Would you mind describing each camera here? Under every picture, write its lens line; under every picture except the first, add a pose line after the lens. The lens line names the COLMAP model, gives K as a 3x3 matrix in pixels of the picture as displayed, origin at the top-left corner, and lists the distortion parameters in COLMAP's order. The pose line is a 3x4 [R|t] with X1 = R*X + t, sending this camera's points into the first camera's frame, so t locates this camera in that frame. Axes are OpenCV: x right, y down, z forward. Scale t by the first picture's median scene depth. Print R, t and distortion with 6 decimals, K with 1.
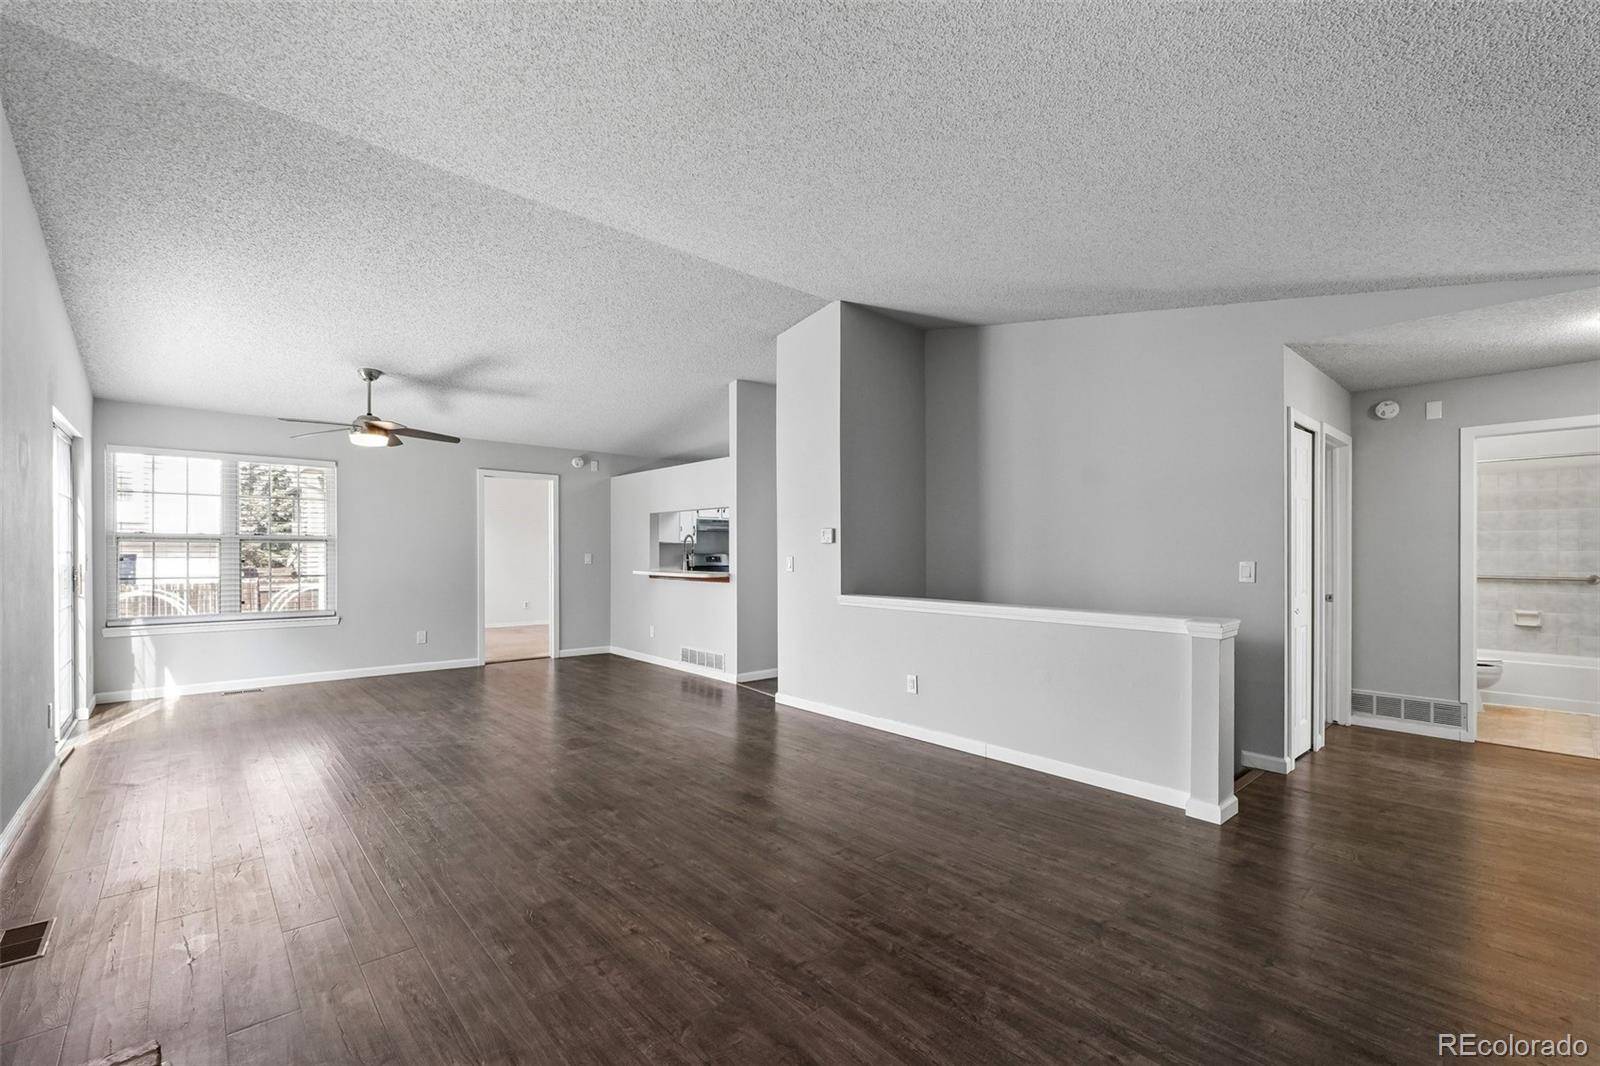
lens RADIAL K [[679.8, 0, 788.0], [0, 679.8, 560.8], [0, 0, 1]] dist [-0.002691, 0.000472]
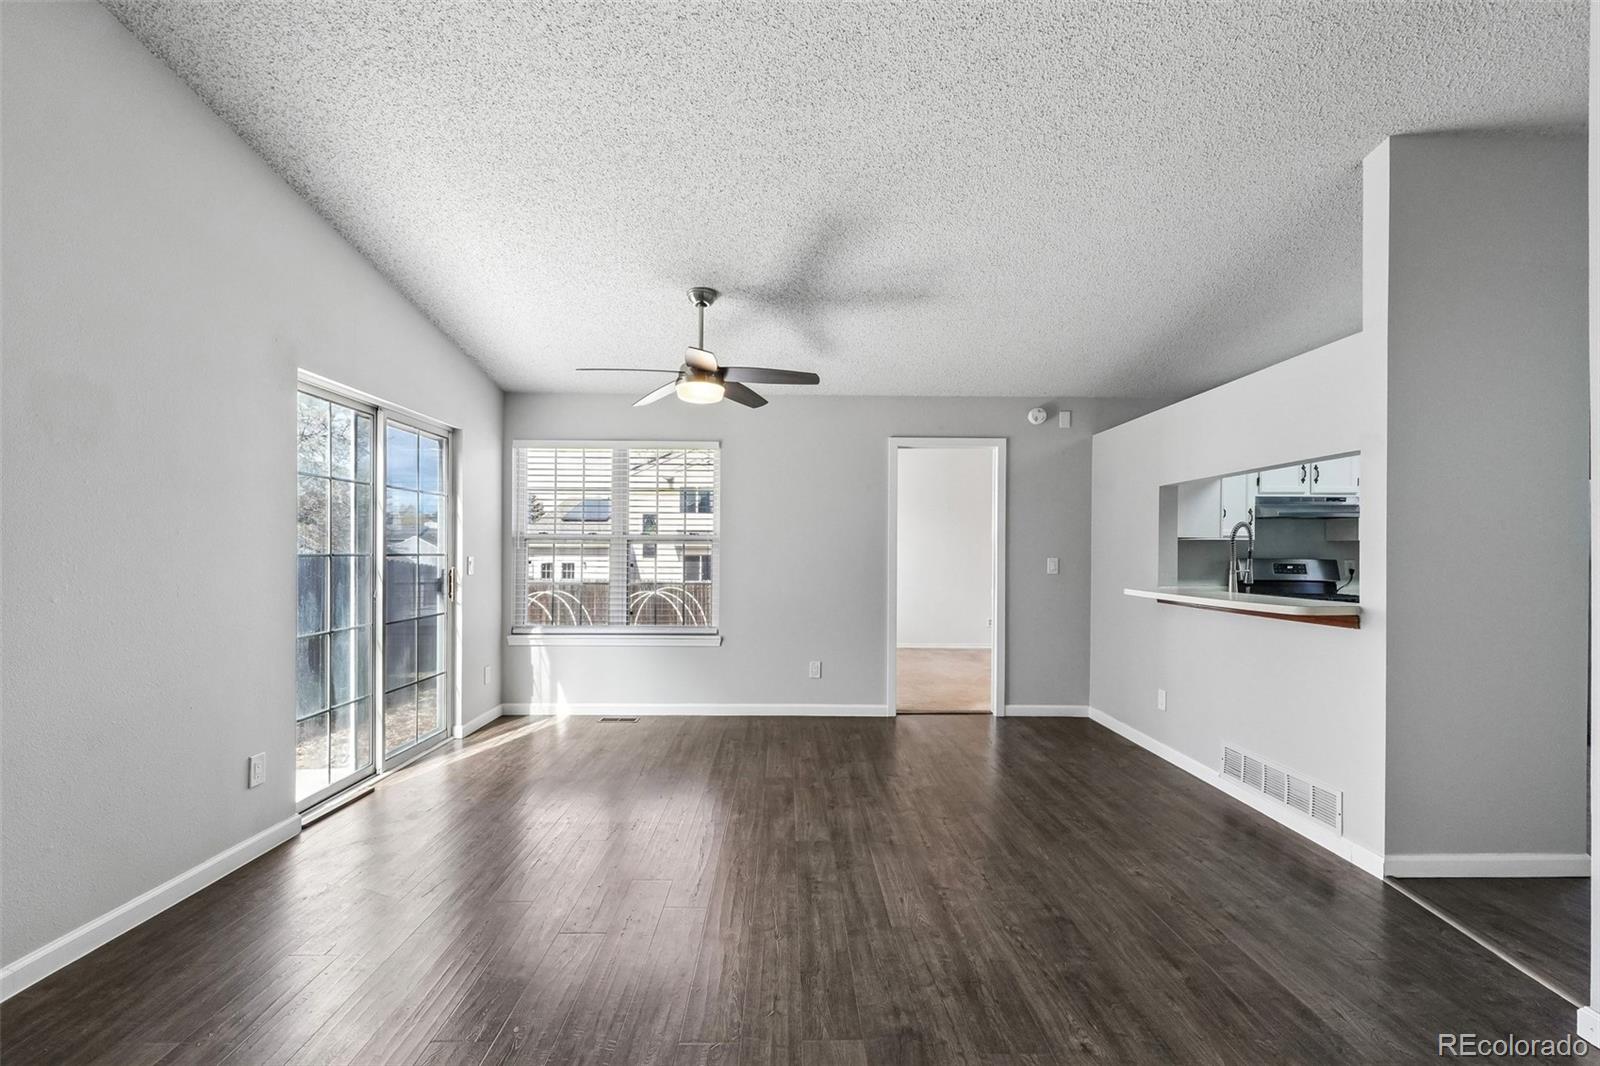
lens RADIAL K [[679.8, 0, 796.3], [0, 679.8, 553.6], [0, 0, 1]] dist [-0.002691, 0.000472]
pose [[0.760458, 0.003811, -0.649375, -0.072266], [-0.010719, 0.999920, -0.006685, -0.008664], [0.649298, 0.012044, 0.760439, 0.410221]]
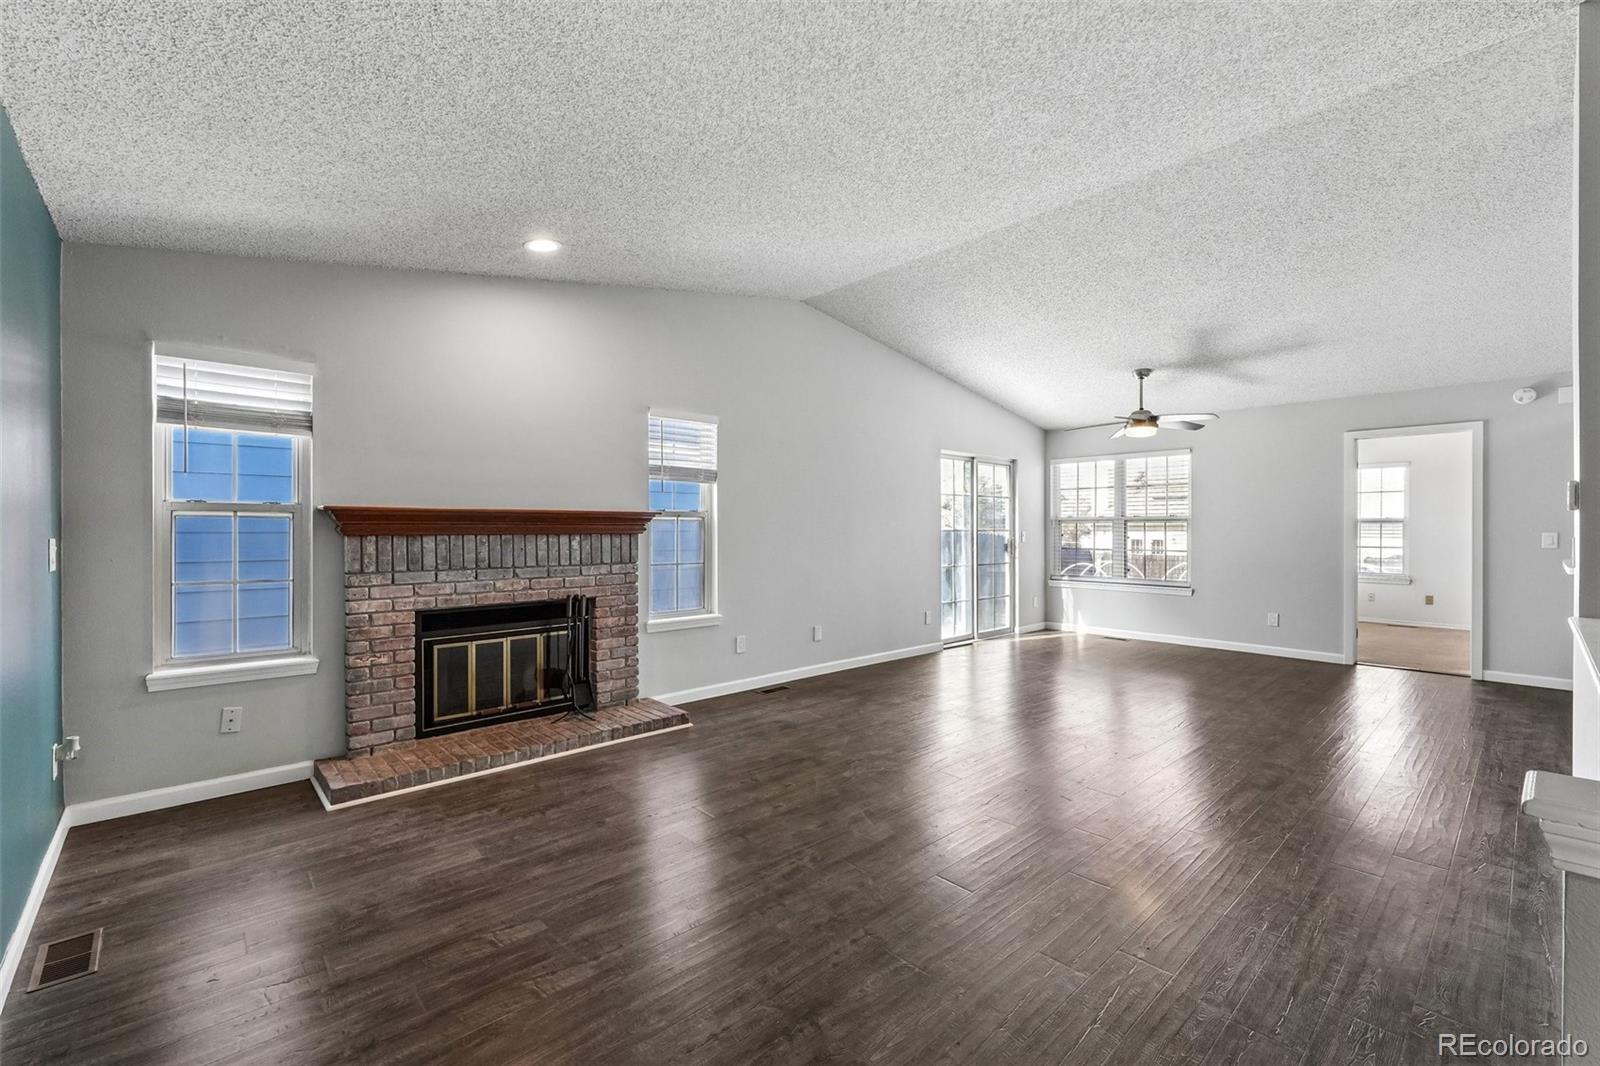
lens RADIAL K [[679.8, 0, 804.7], [0, 679.8, 528.8], [0, 0, 1]] dist [-0.002691, 0.000472]
pose [[0.023088, -0.005776, -0.999717, 0.387292], [-0.014833, 0.999871, -0.006120, 0.001109], [0.999623, 0.014970, 0.023000, 0.312023]]
